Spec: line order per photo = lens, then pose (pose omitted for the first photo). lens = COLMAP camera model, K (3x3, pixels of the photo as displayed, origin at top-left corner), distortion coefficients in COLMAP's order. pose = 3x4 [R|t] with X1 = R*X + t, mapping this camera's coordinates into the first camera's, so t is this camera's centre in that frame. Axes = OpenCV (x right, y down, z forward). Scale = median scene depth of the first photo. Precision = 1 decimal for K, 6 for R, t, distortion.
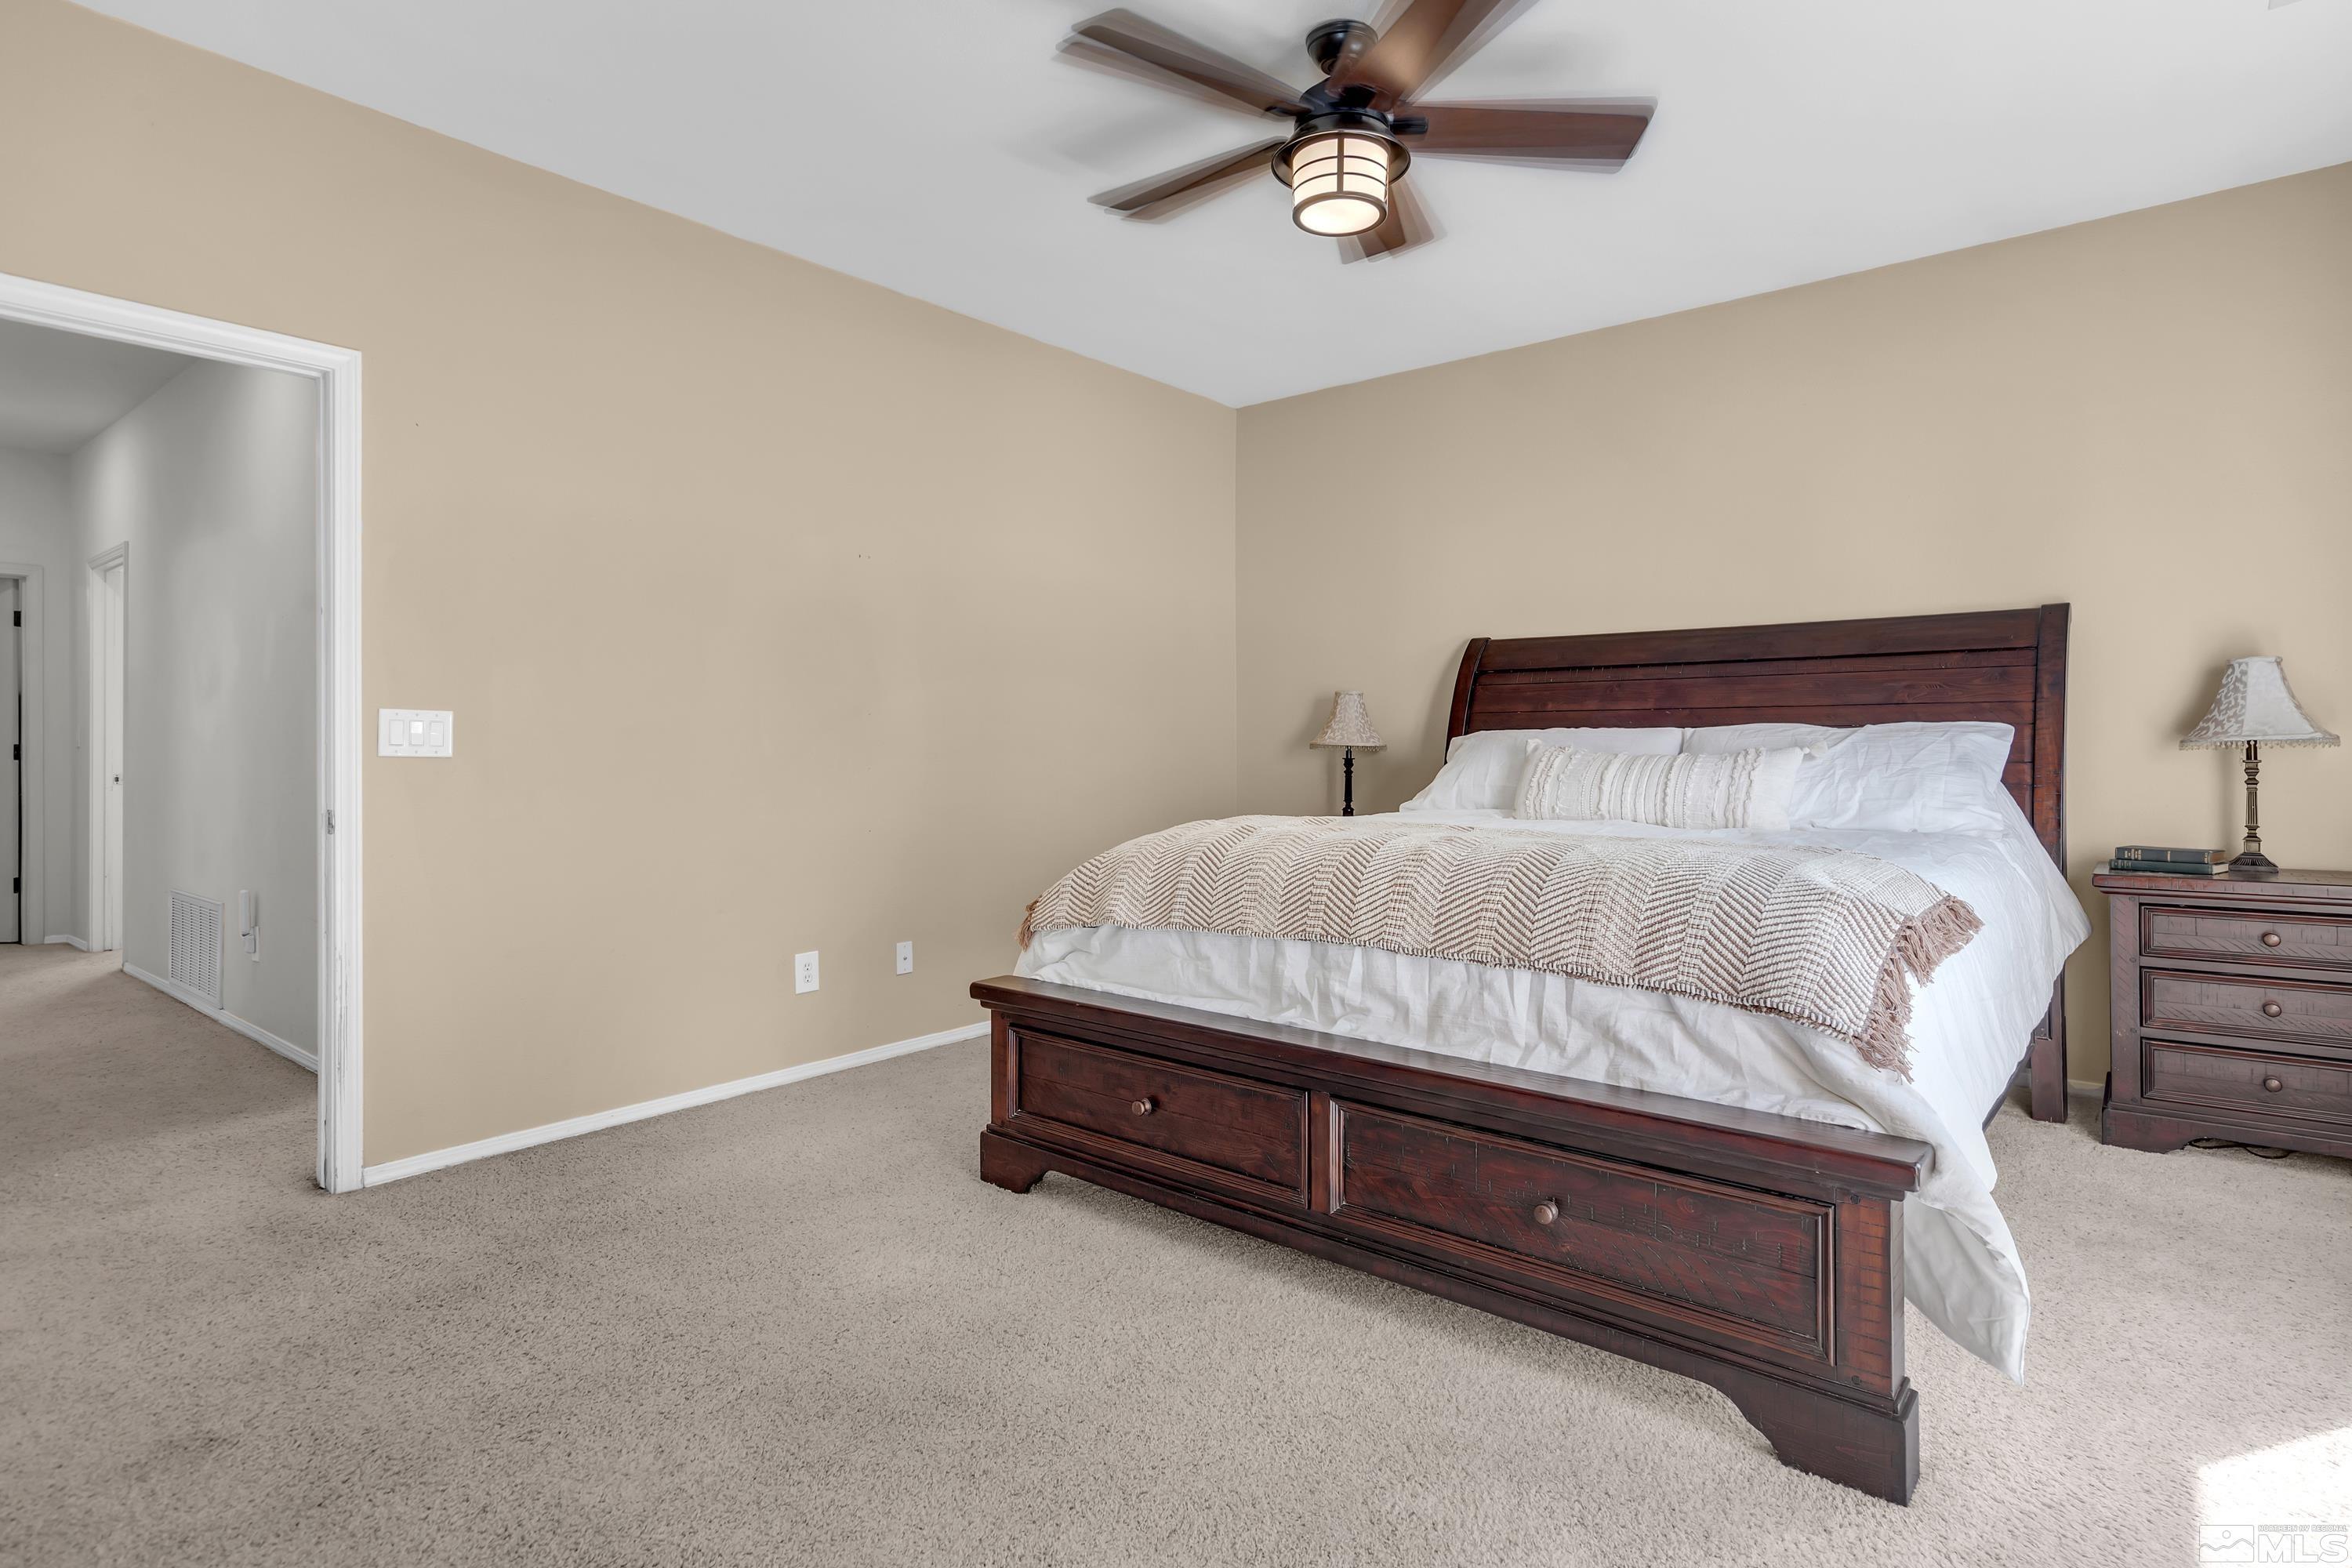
lens RADIAL K [[1186.2, 0, 1172.1], [0, 1186.2, 773.2], [0, 0, 1]] dist [0.010885, -0.000626]
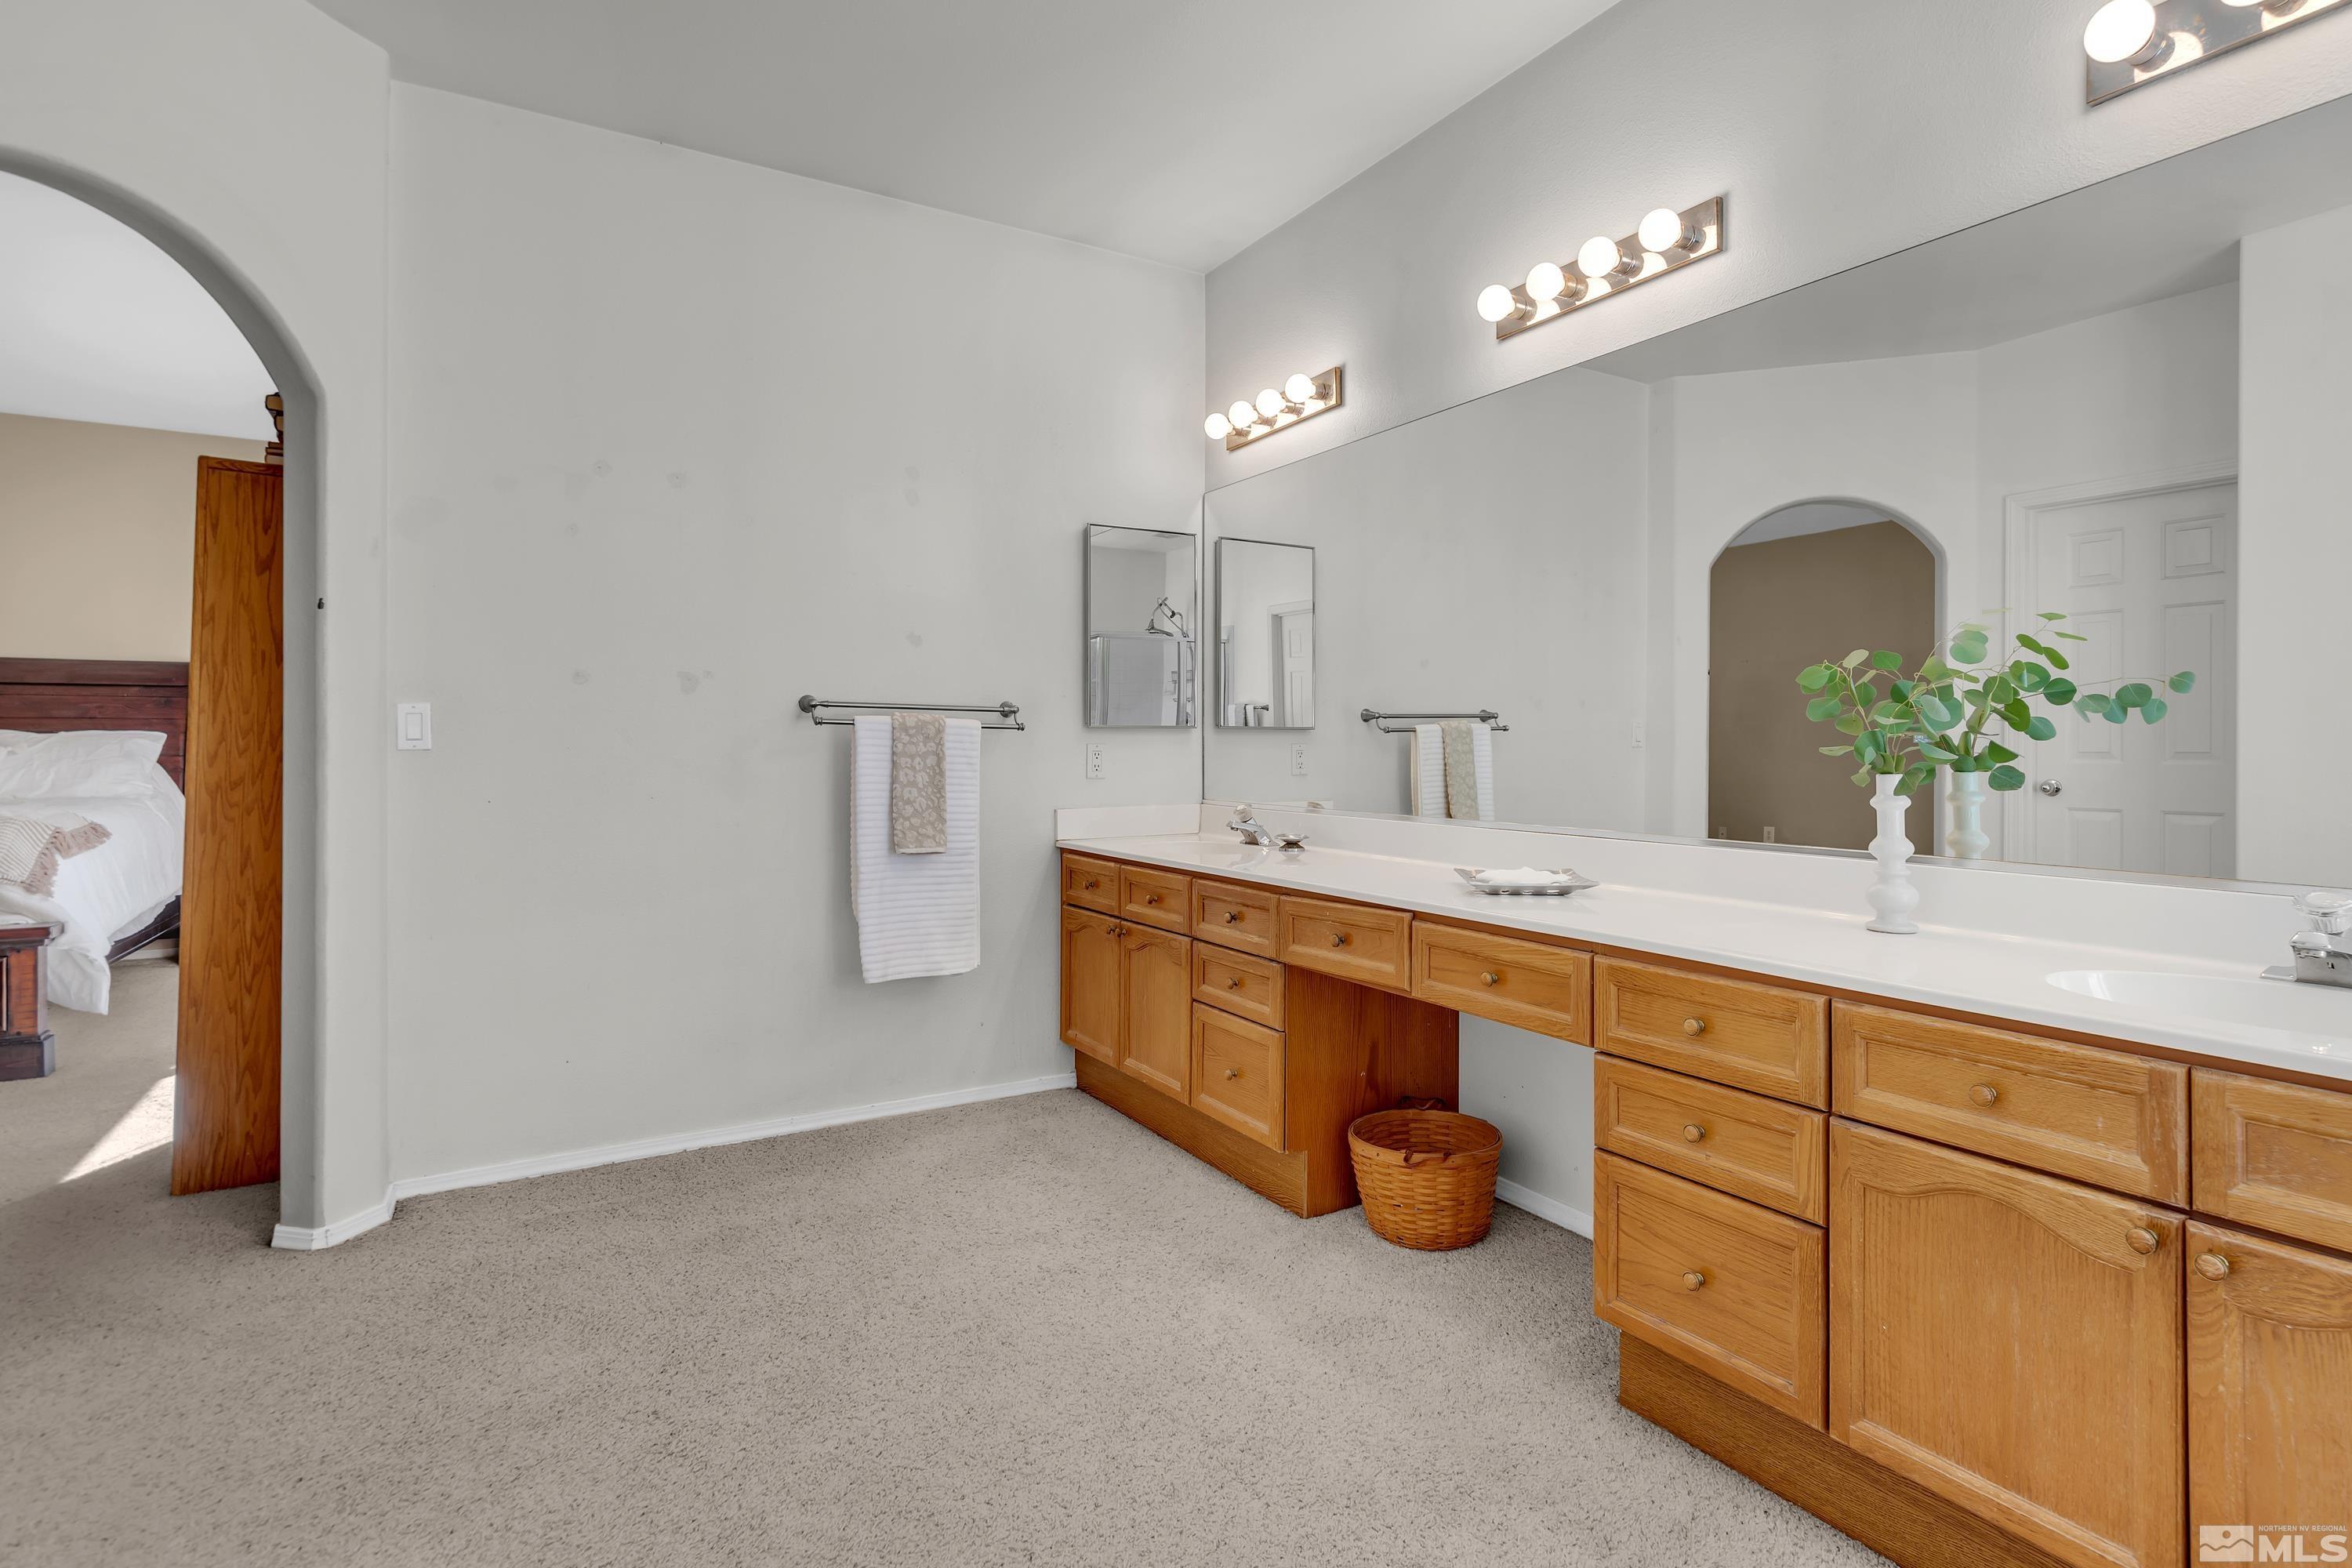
lens RADIAL K [[1186.2, 0, 1208.8], [0, 1186.2, 733.2], [0, 0, 1]] dist [0.010885, -0.000626]
pose [[0.313813, 0.011538, 0.949415, -0.652890], [0.020375, 0.999614, -0.018883, 0.031971], [-0.949266, 0.025270, 0.313456, -1.385852]]
